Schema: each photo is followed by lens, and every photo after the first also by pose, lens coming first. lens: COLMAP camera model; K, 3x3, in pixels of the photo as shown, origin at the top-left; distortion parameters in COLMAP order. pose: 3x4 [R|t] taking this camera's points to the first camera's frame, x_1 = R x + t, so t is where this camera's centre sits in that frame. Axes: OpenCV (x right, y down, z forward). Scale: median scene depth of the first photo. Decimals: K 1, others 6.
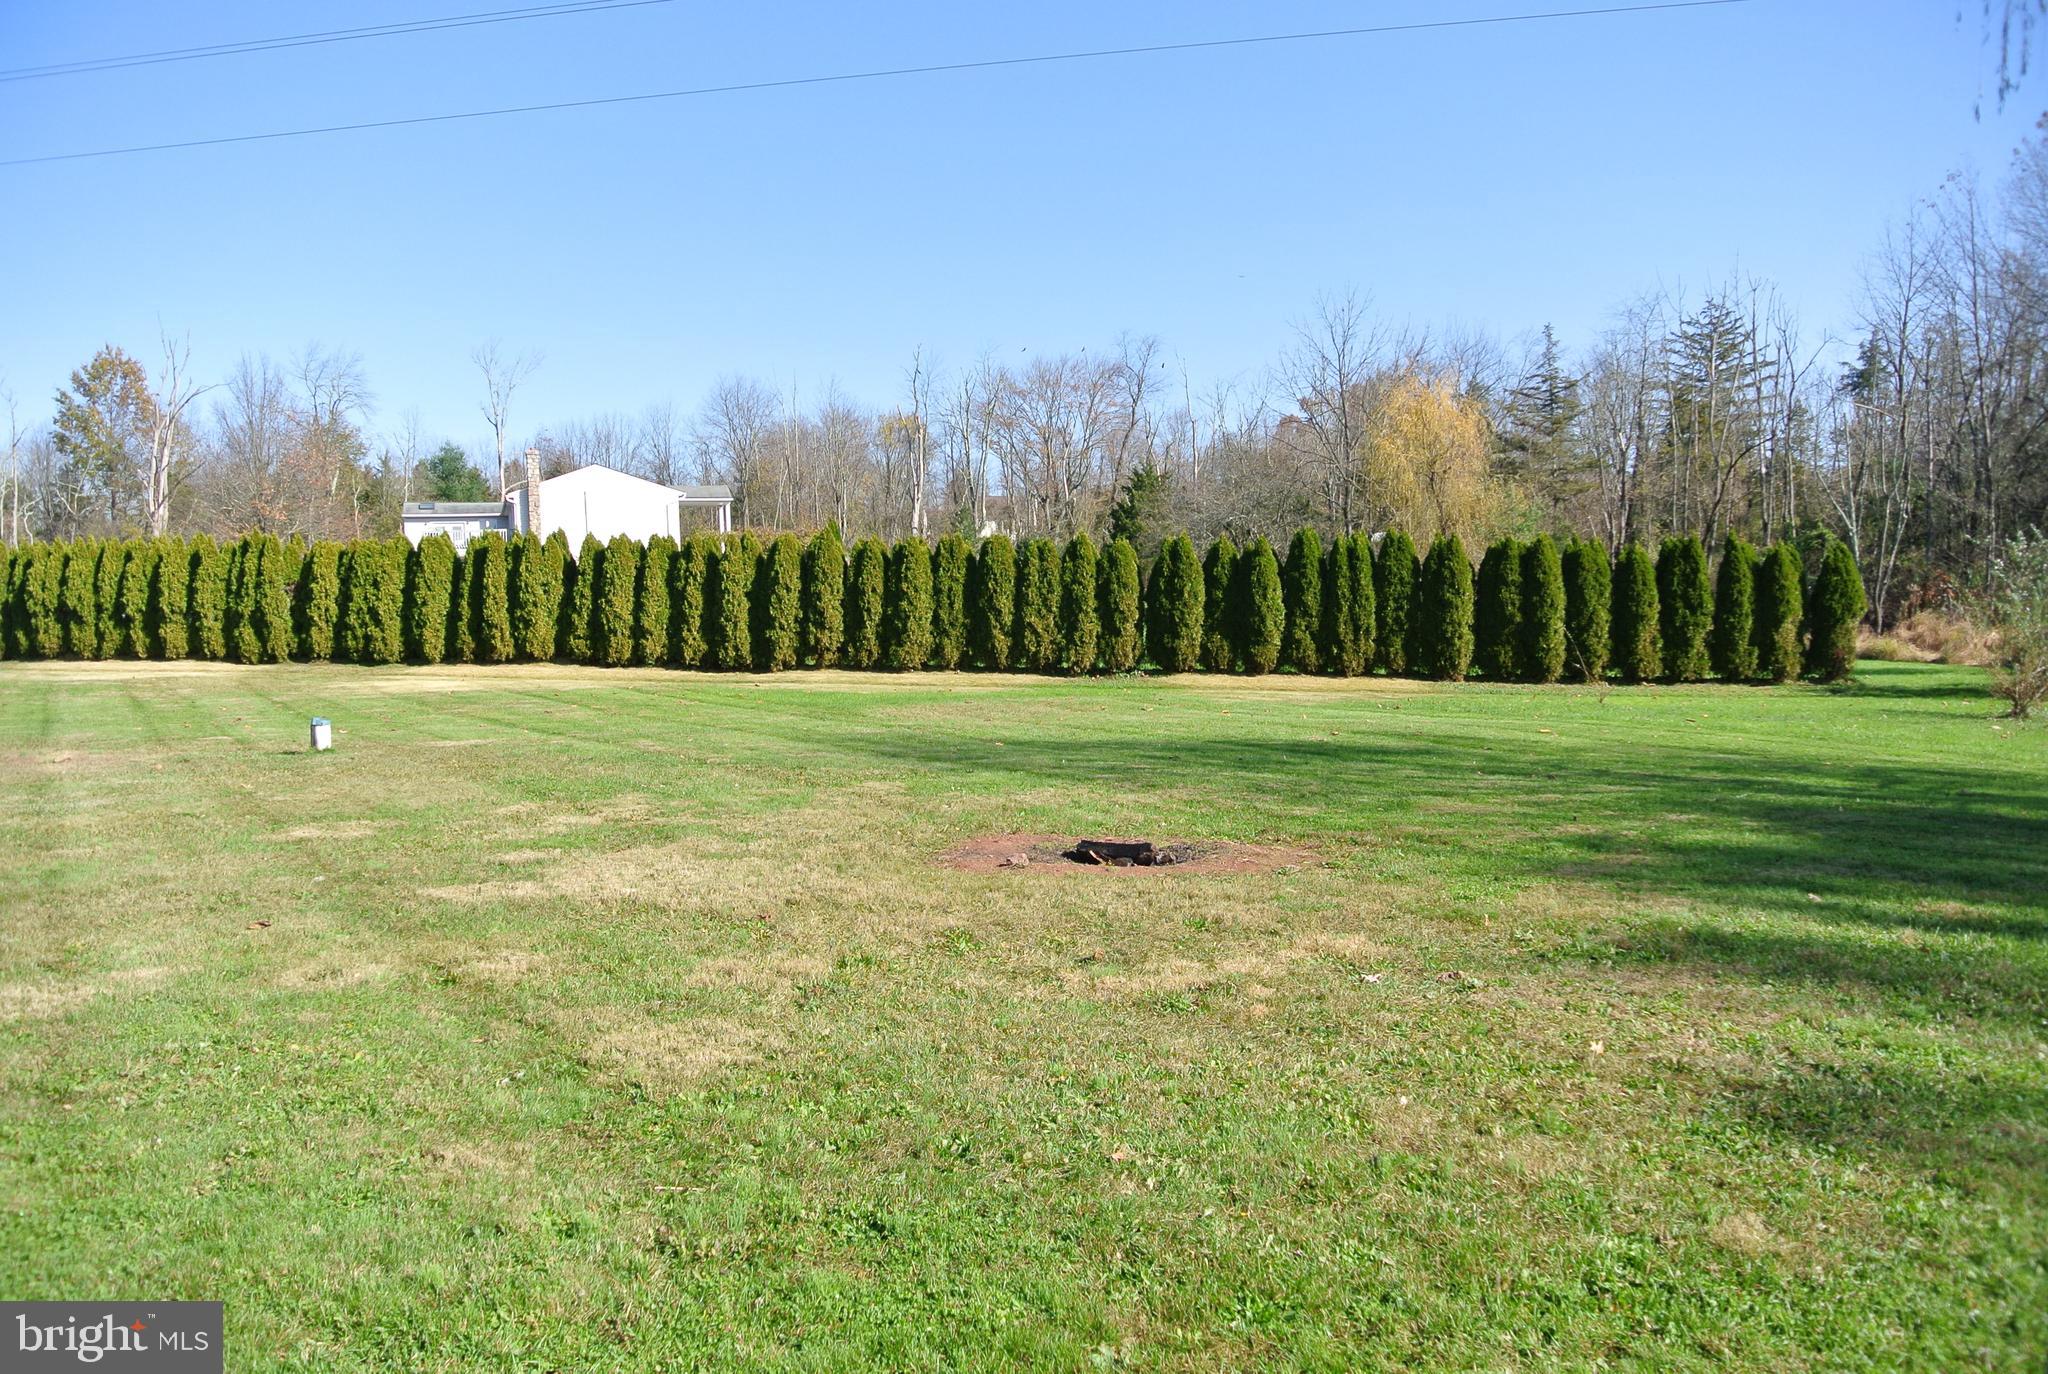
lens RADIAL K [[1578.4, 0, 1011.7], [0, 1578.4, 713.4], [0, 0, 1]] dist [-0.092401, 0.042471]
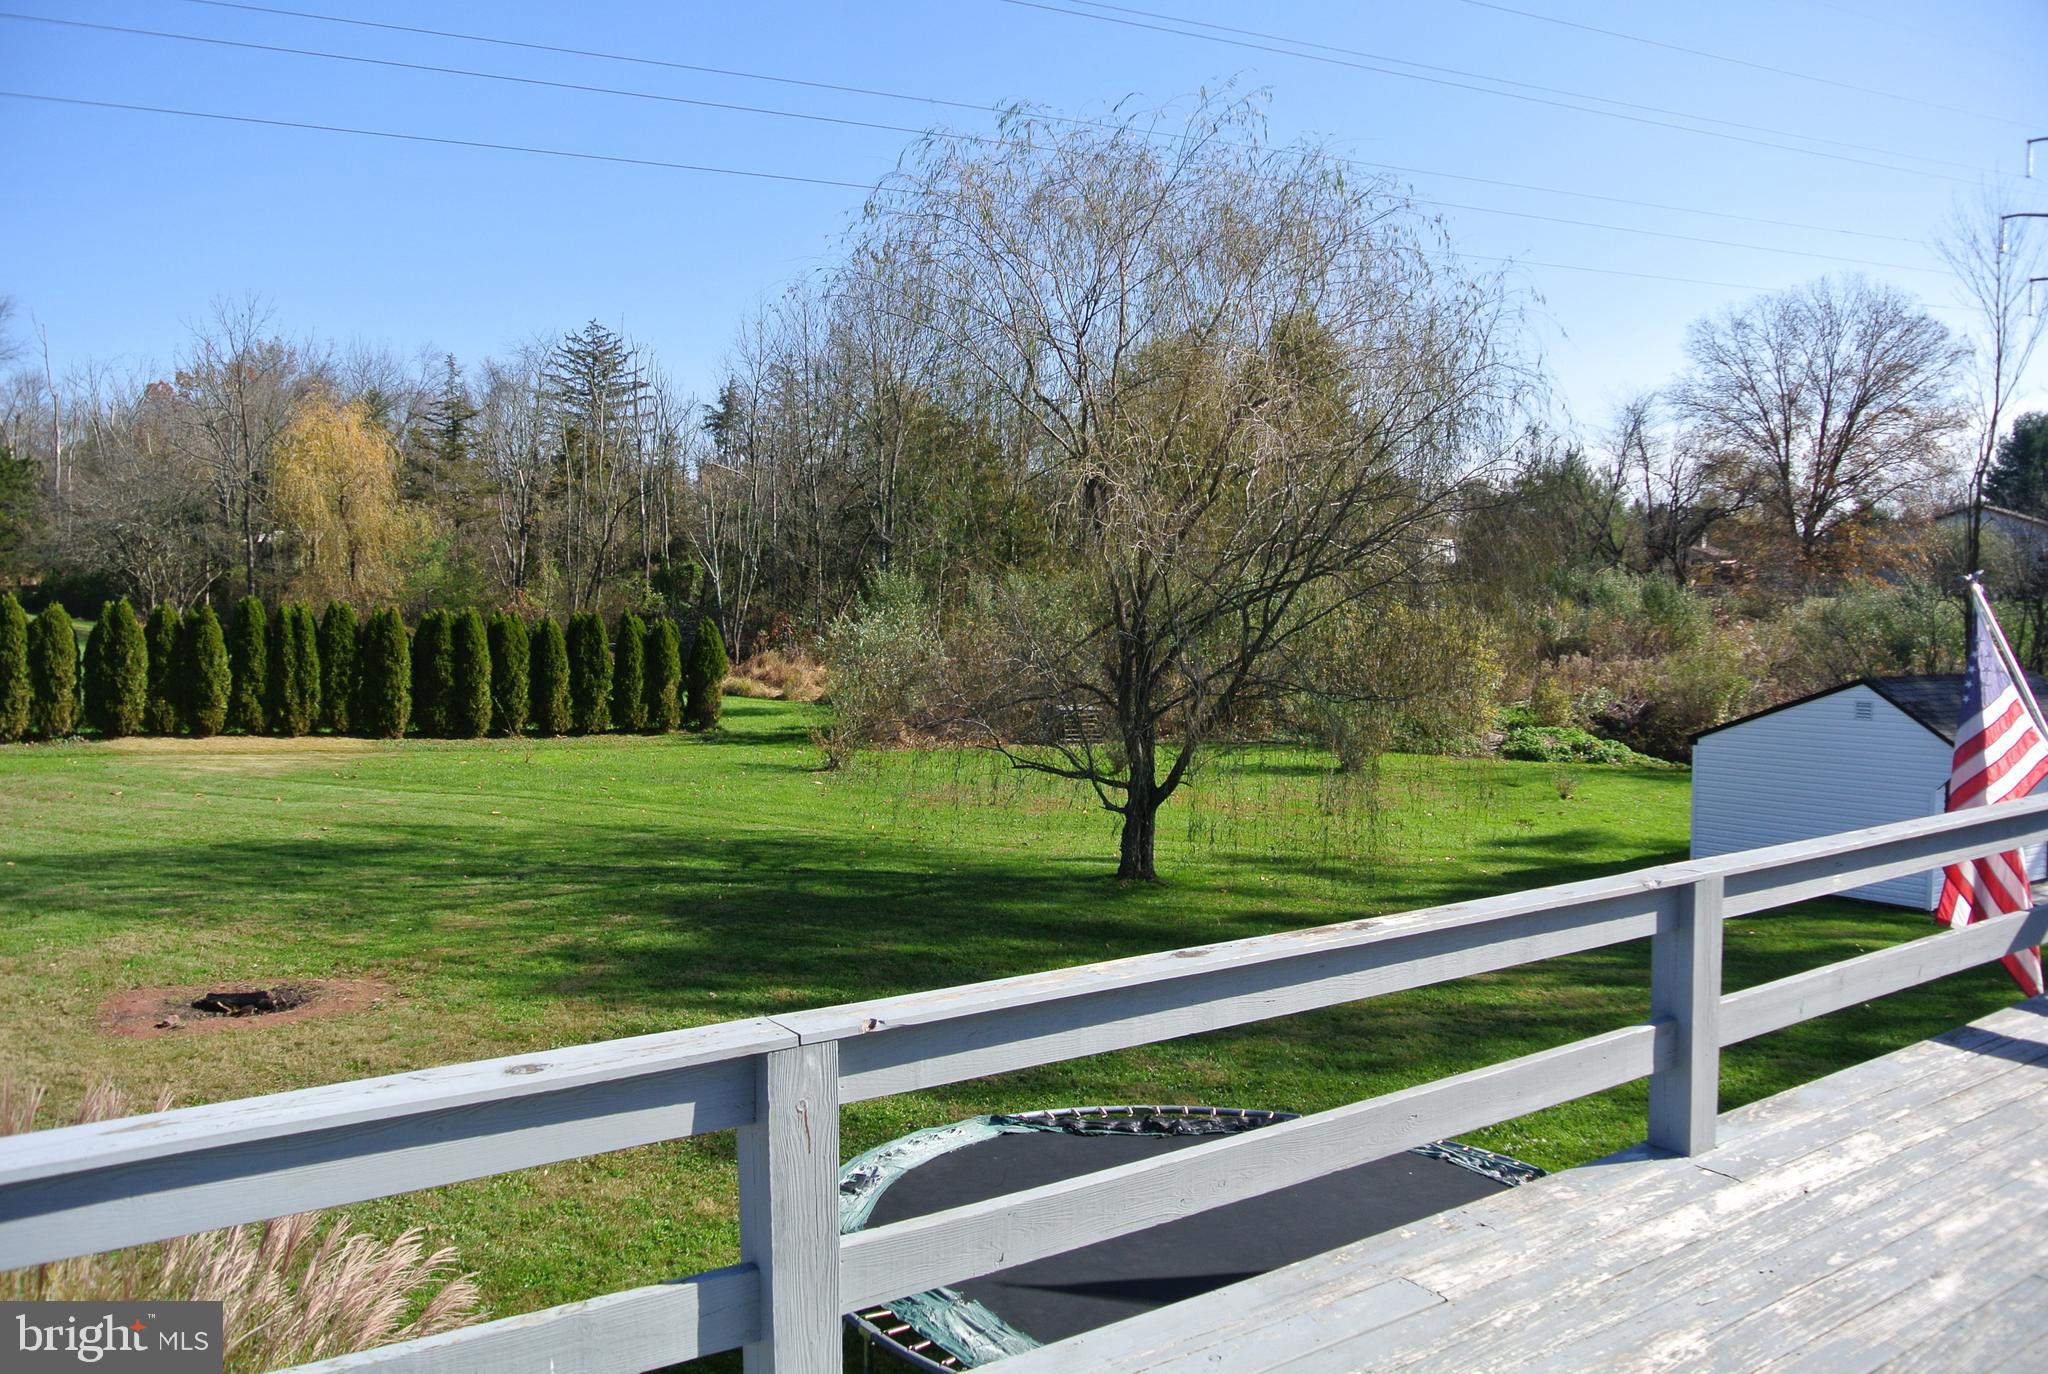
lens RADIAL K [[1578.4, 0, 1012.9], [0, 1578.4, 698.5], [0, 0, 1]] dist [-0.092401, 0.042471]
pose [[0.772829, -0.019802, 0.634305, -0.078401], [0.014376, 0.999803, 0.013698, -0.055400], [-0.634451, -0.001467, 0.772961, -0.136656]]
